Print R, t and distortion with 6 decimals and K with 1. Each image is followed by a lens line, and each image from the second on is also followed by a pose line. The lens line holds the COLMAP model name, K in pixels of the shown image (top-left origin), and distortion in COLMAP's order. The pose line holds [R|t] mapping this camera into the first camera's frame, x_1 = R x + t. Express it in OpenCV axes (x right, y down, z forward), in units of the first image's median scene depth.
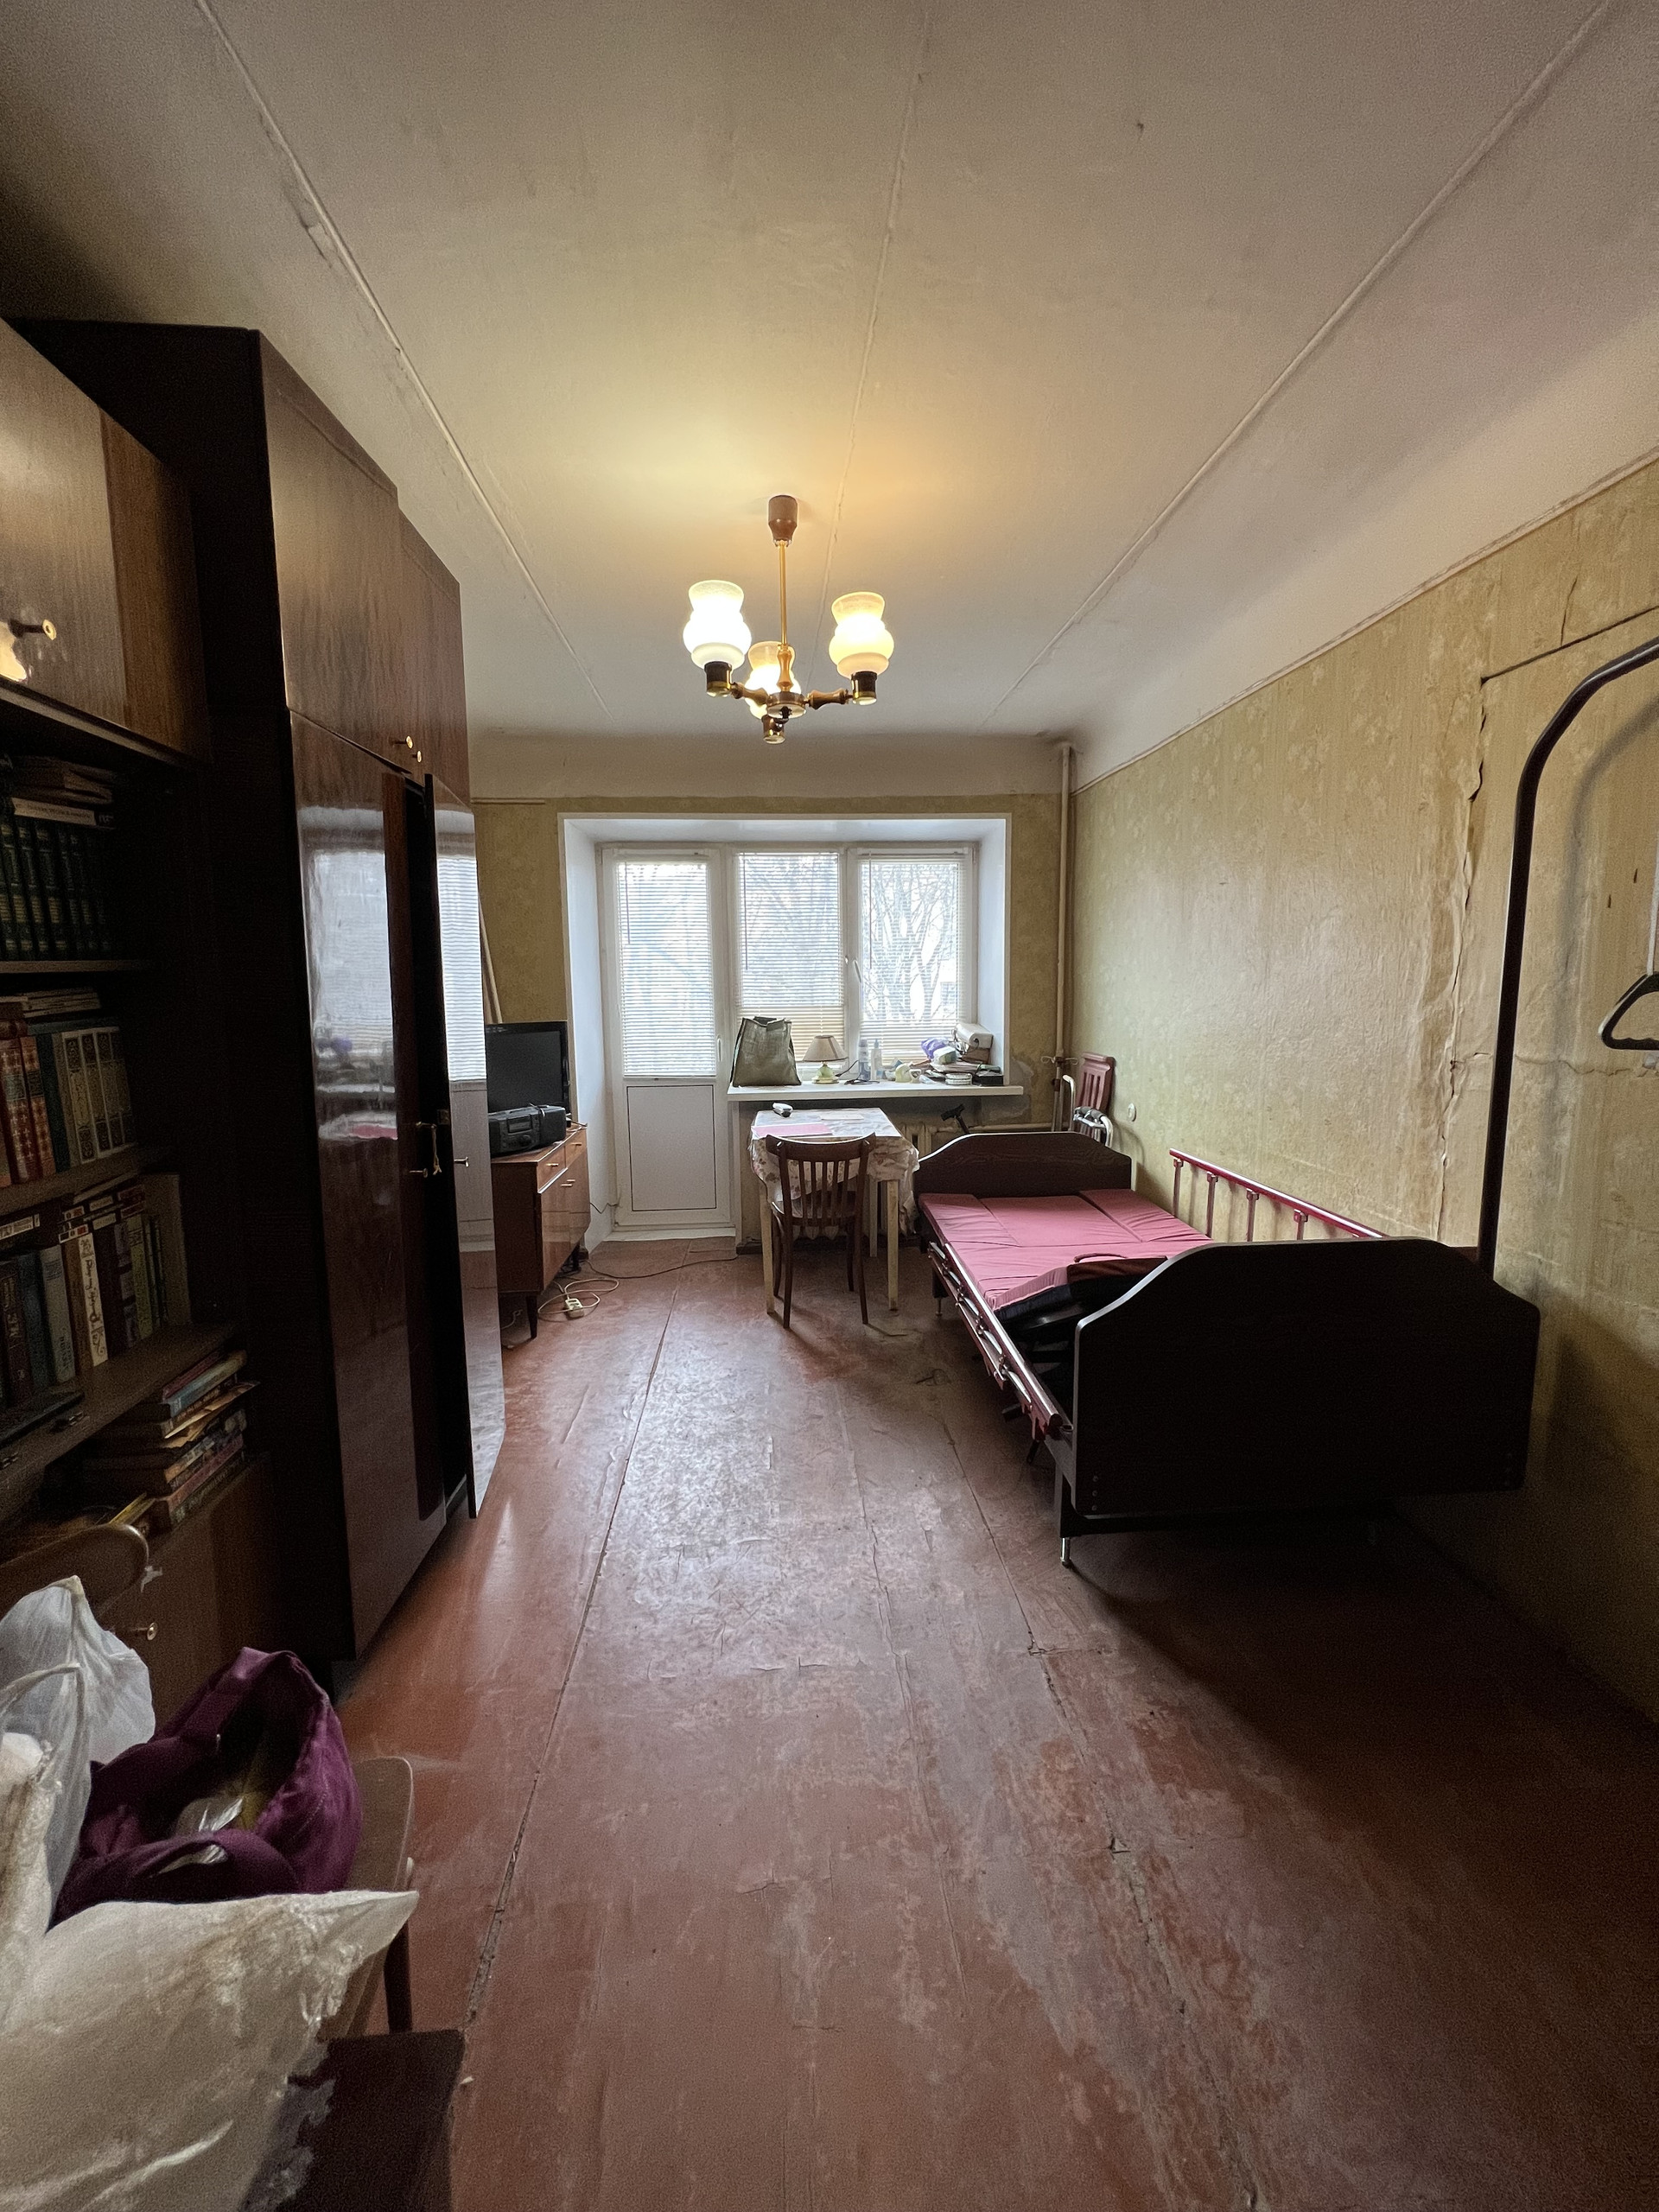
lens RADIAL K [[889.7, 0, 834.9], [0, 889.7, 1105.3], [0, 0, 1]] dist [-0.003506, 0.000730]
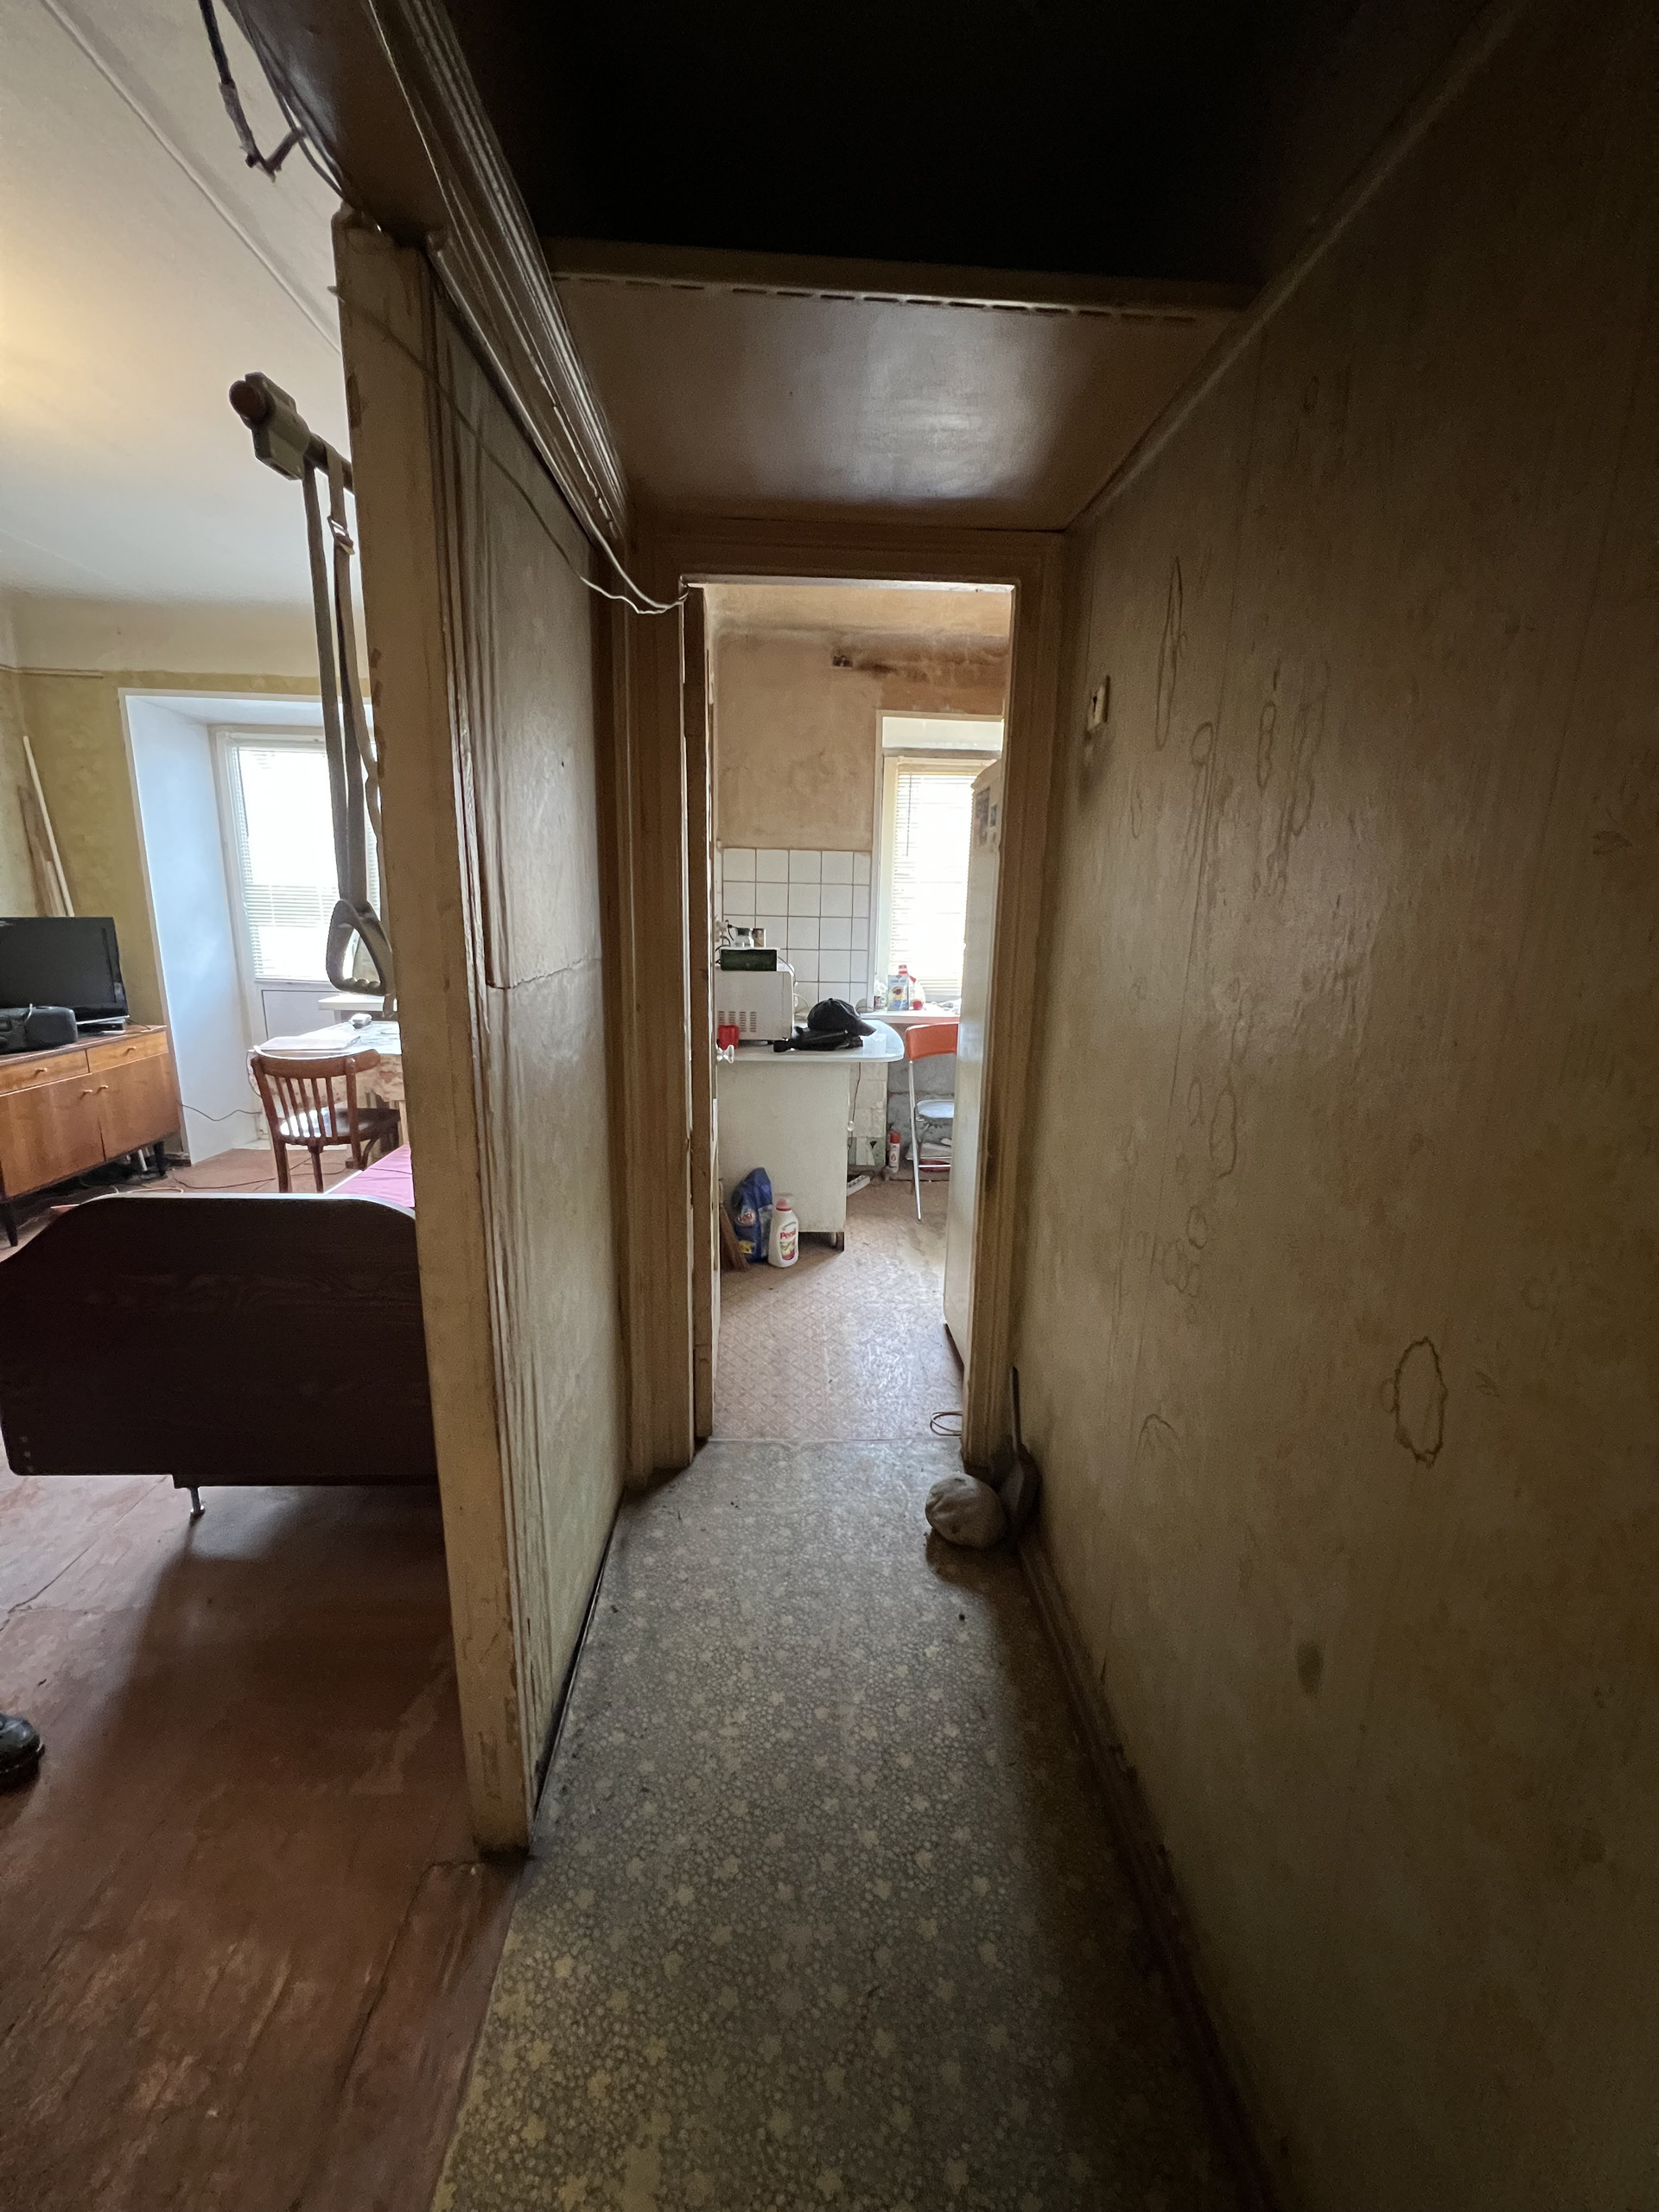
lens RADIAL K [[889.7, 0, 835.1], [0, 889.7, 1105.2], [0, 0, 1]] dist [-0.003506, 0.000730]
pose [[0.998810, 0.043786, -0.021474, 0.743584], [-0.041461, 0.994241, 0.098823, -0.032341], [0.025677, -0.097815, 0.994873, 0.095212]]
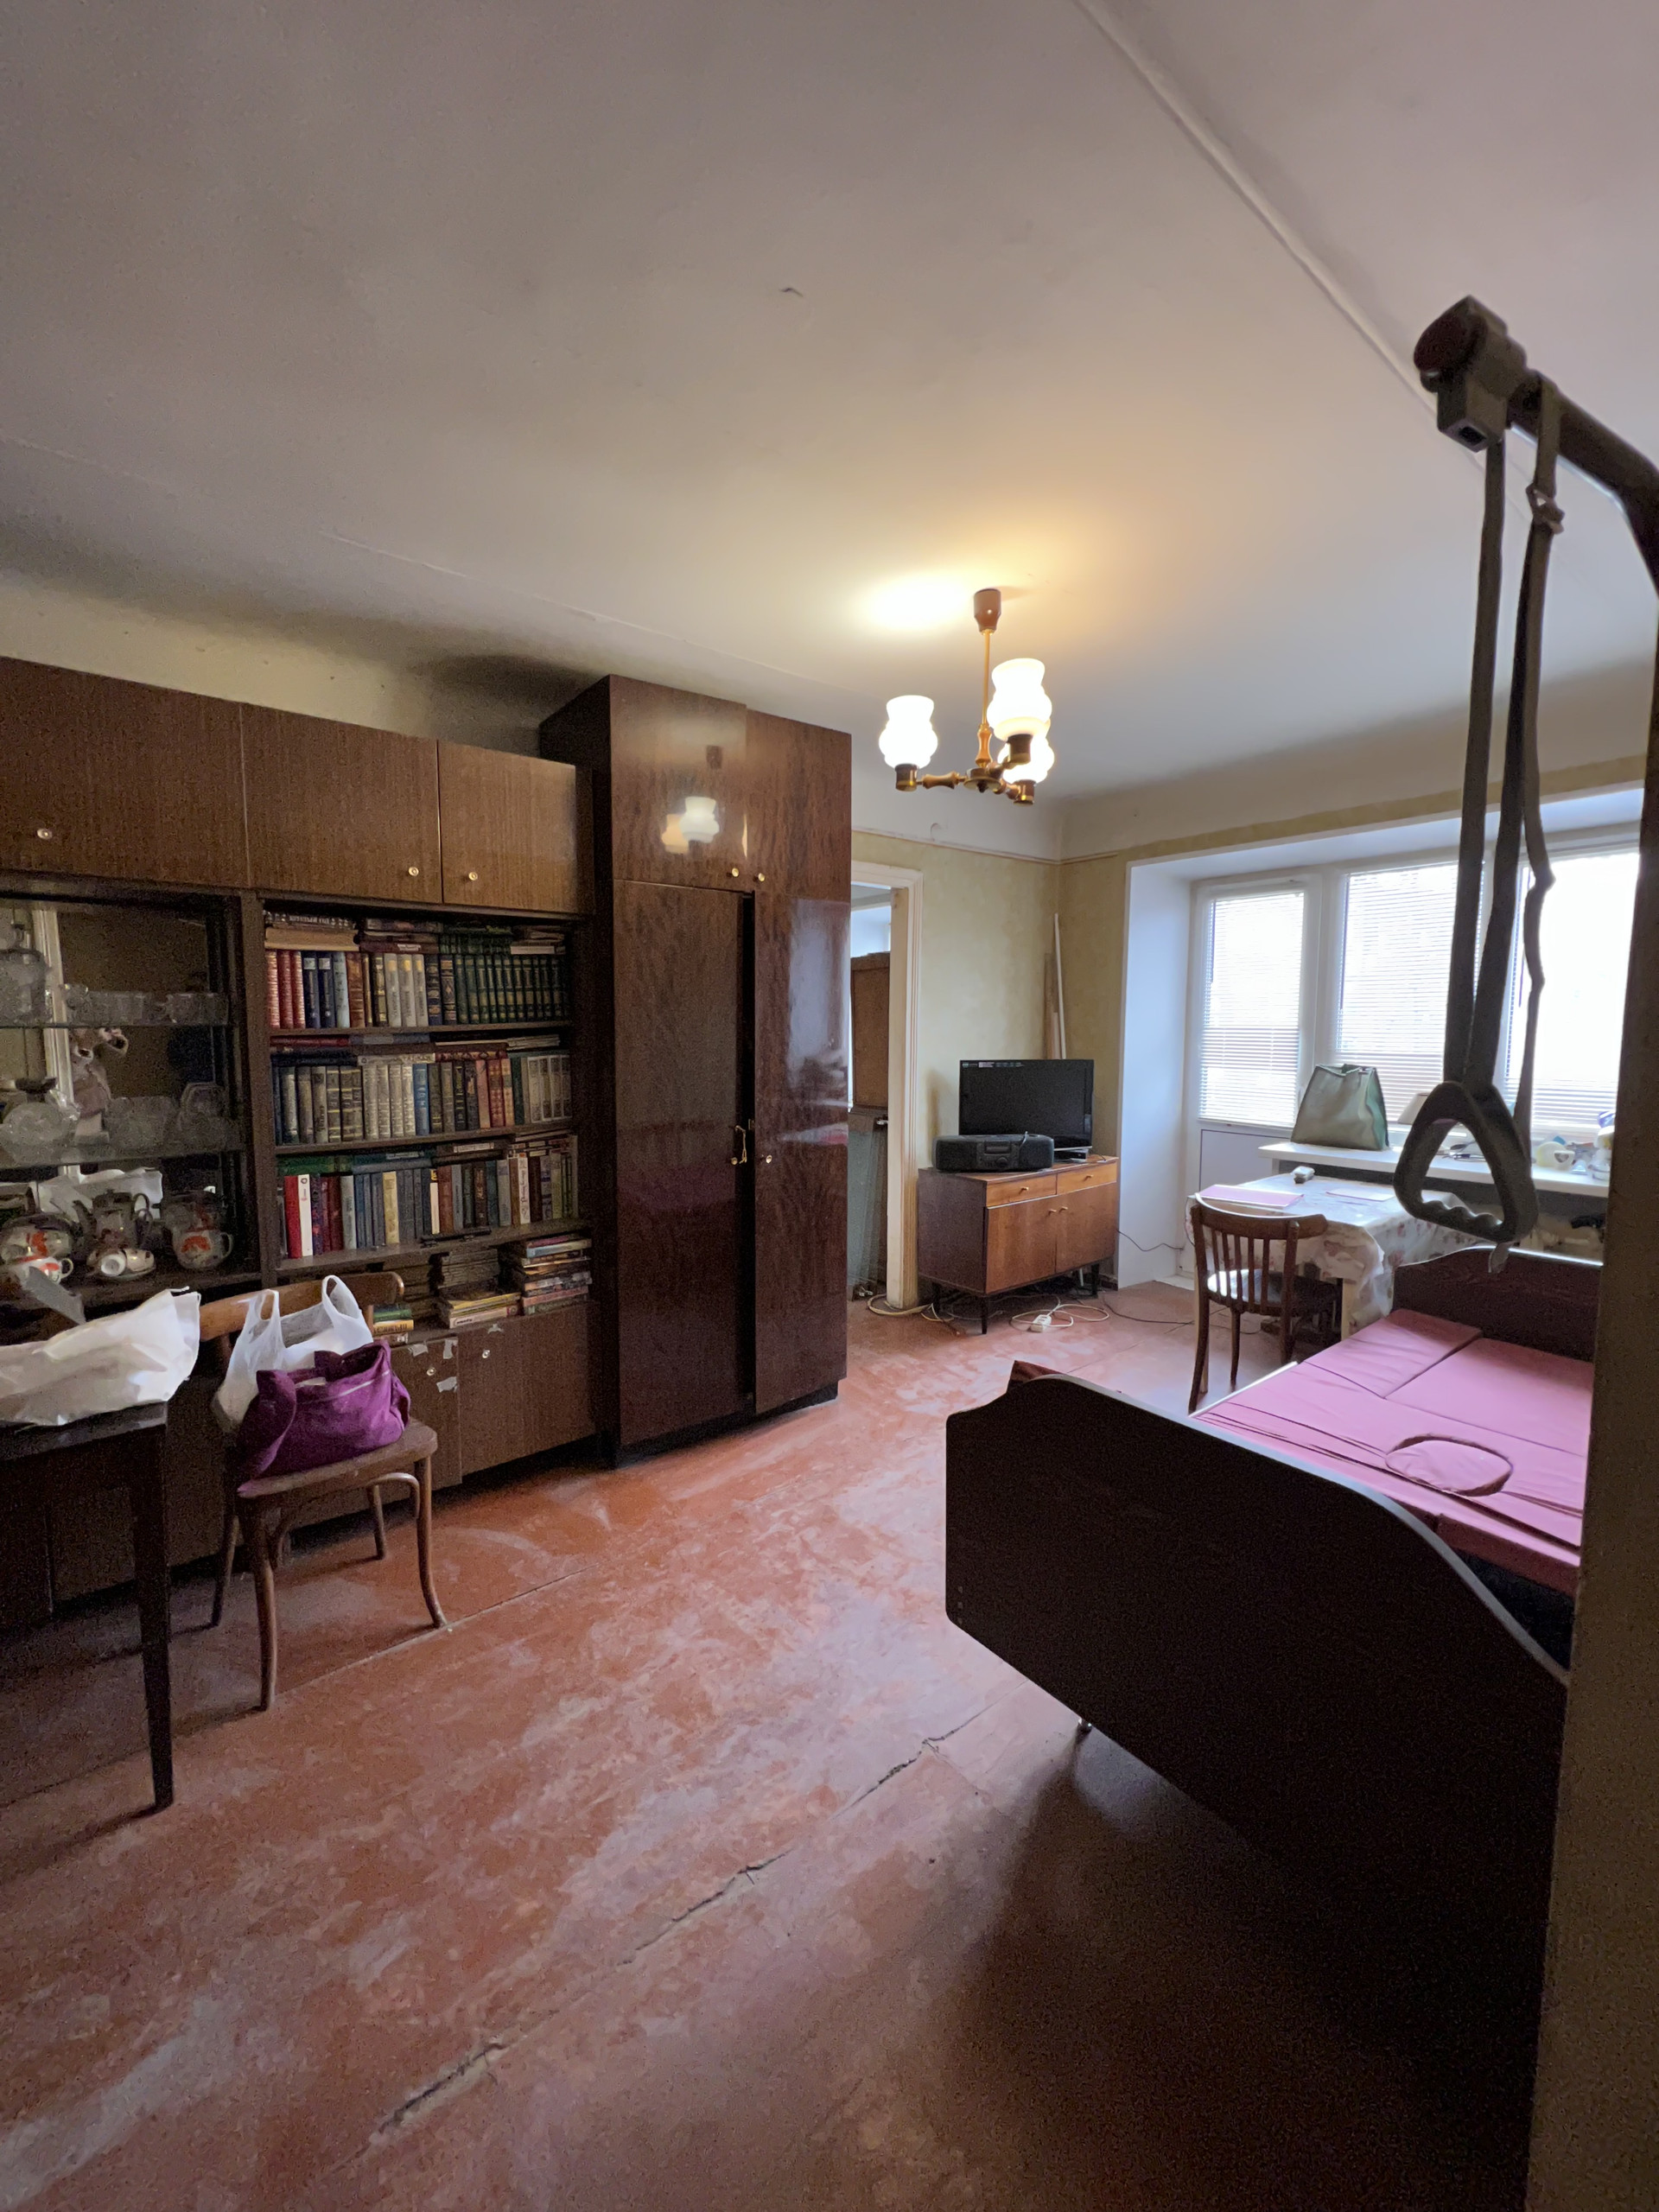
lens RADIAL K [[889.7, 0, 827.9], [0, 889.7, 1102.8], [0, 0, 1]] dist [-0.003506, 0.000730]
pose [[0.555350, 0.088043, -0.826943, 0.612254], [-0.113199, 0.993128, 0.029715, -0.059214], [0.823876, 0.077107, 0.561500, 0.218918]]
